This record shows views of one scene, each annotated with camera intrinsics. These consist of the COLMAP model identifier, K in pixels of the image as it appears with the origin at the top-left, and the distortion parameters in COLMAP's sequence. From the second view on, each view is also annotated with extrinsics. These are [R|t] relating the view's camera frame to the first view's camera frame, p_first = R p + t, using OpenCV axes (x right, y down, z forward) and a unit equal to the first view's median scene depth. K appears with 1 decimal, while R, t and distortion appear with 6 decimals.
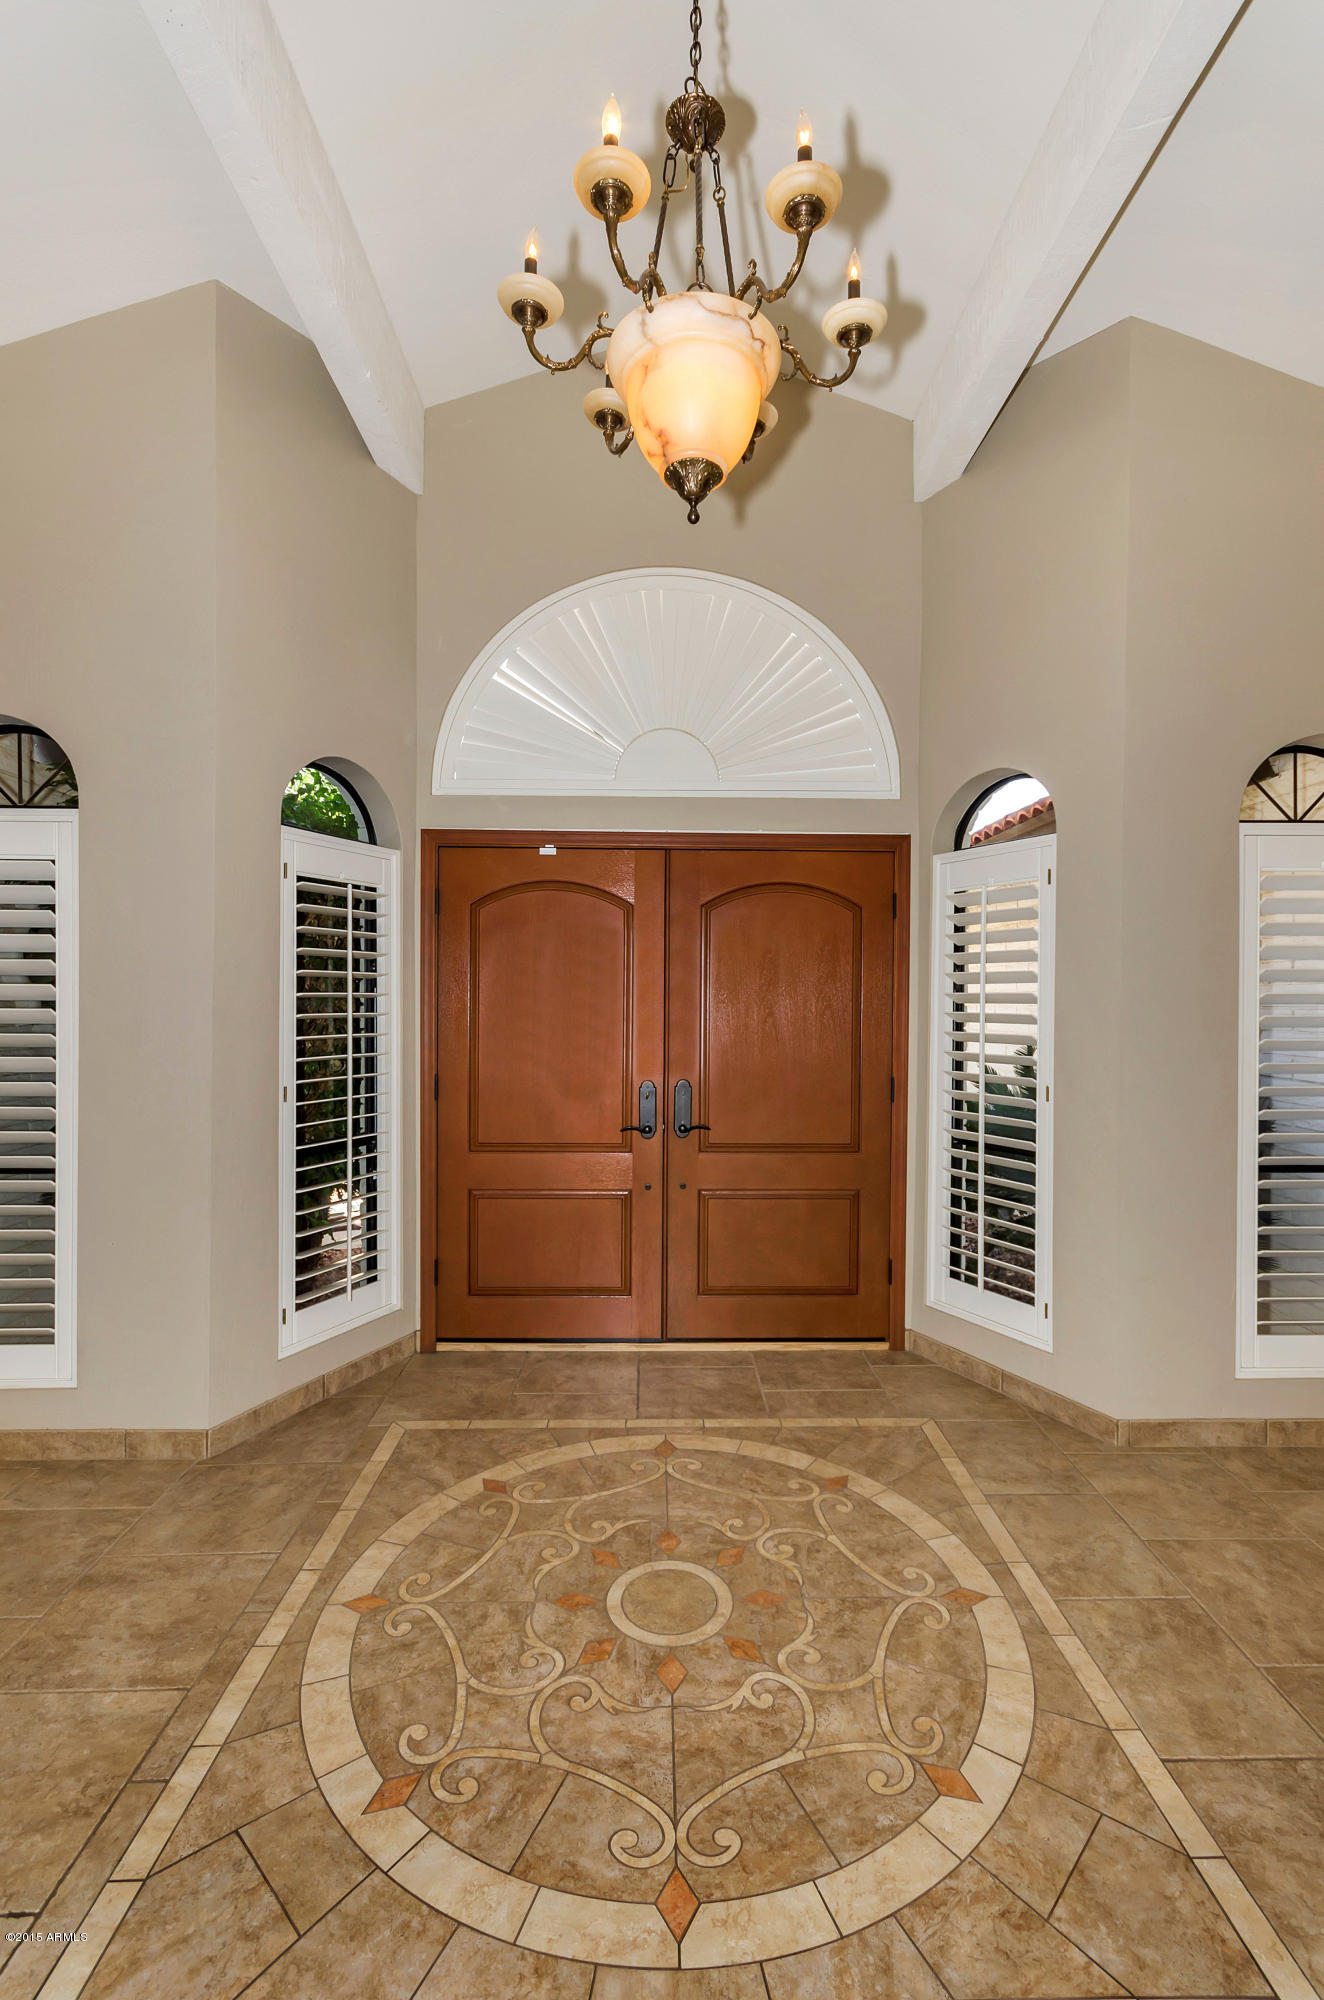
lens RADIAL K [[917.3, 0, 659.9], [0, 917.3, 998.4], [0, 0, 1]] dist [-0.000731, 0.000141]
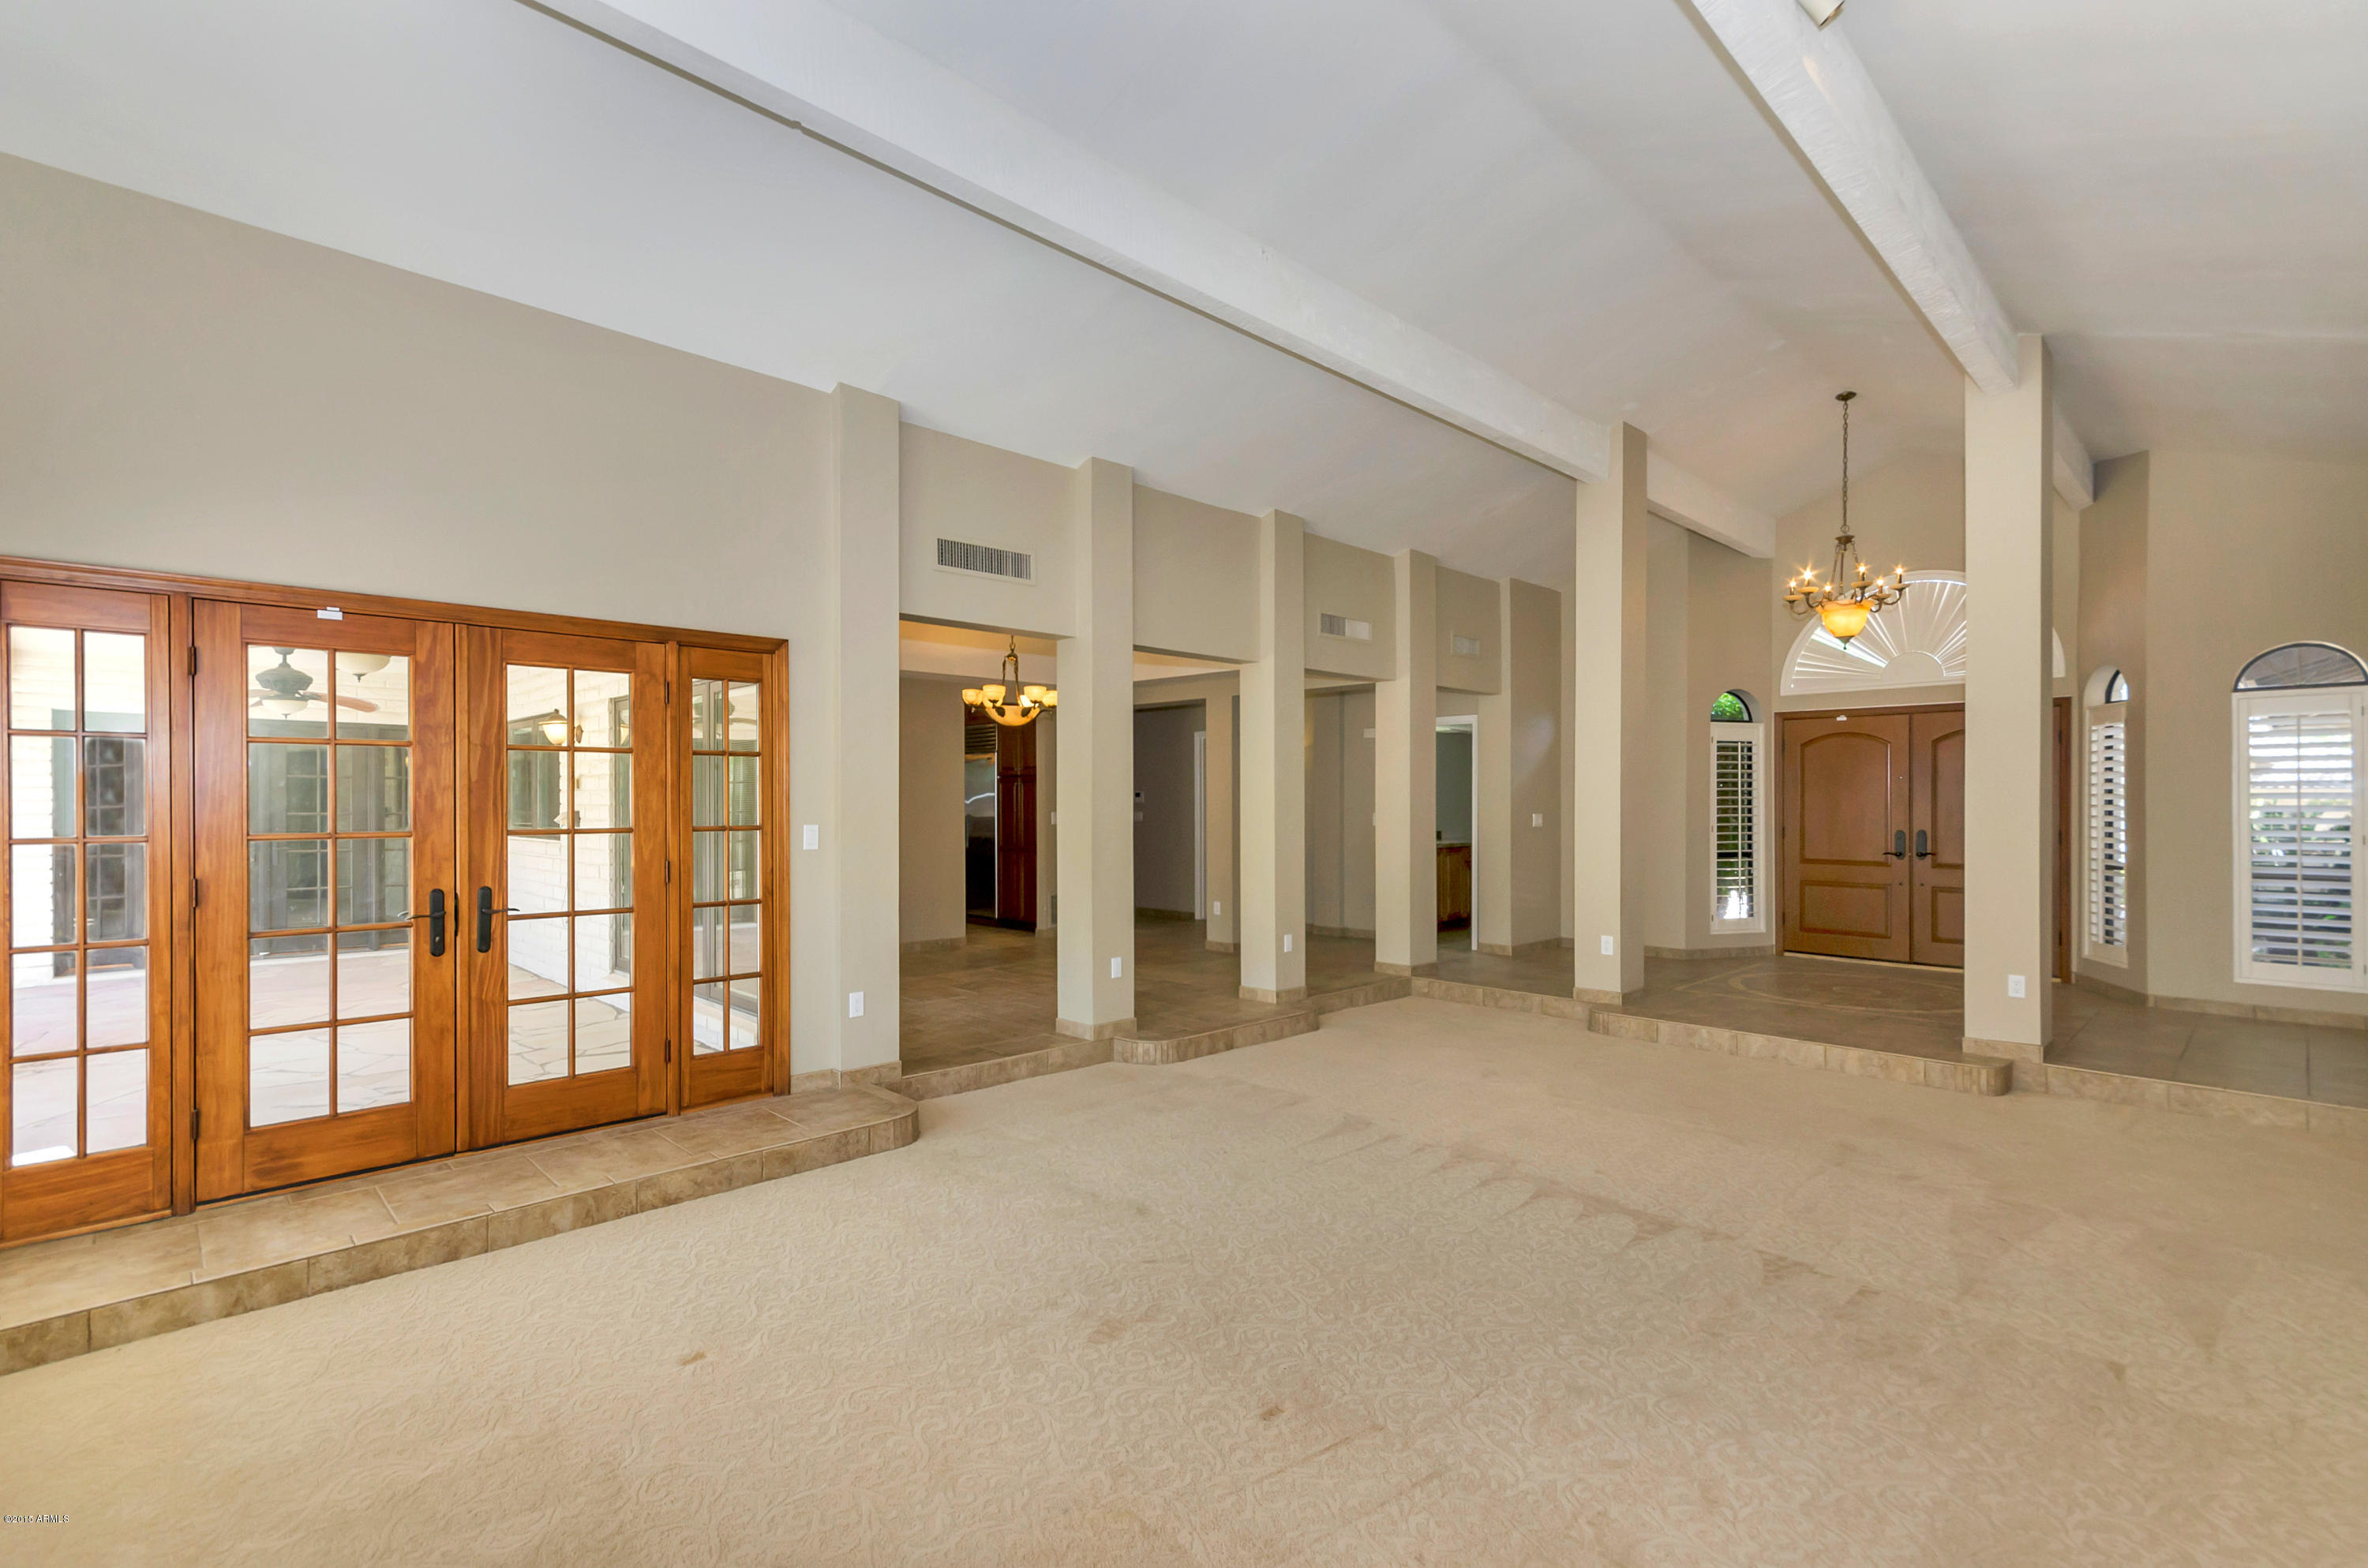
lens RADIAL K [[1086.0, 0, 1170.4], [0, 1086.0, 793.9], [0, 0, 1]] dist [-0.000731, 0.000141]
pose [[0.700804, -0.007476, -0.713315, 0.596557], [0.000975, 0.999954, -0.009522, 0.032188], [0.713353, 0.005977, 0.700779, -1.905329]]
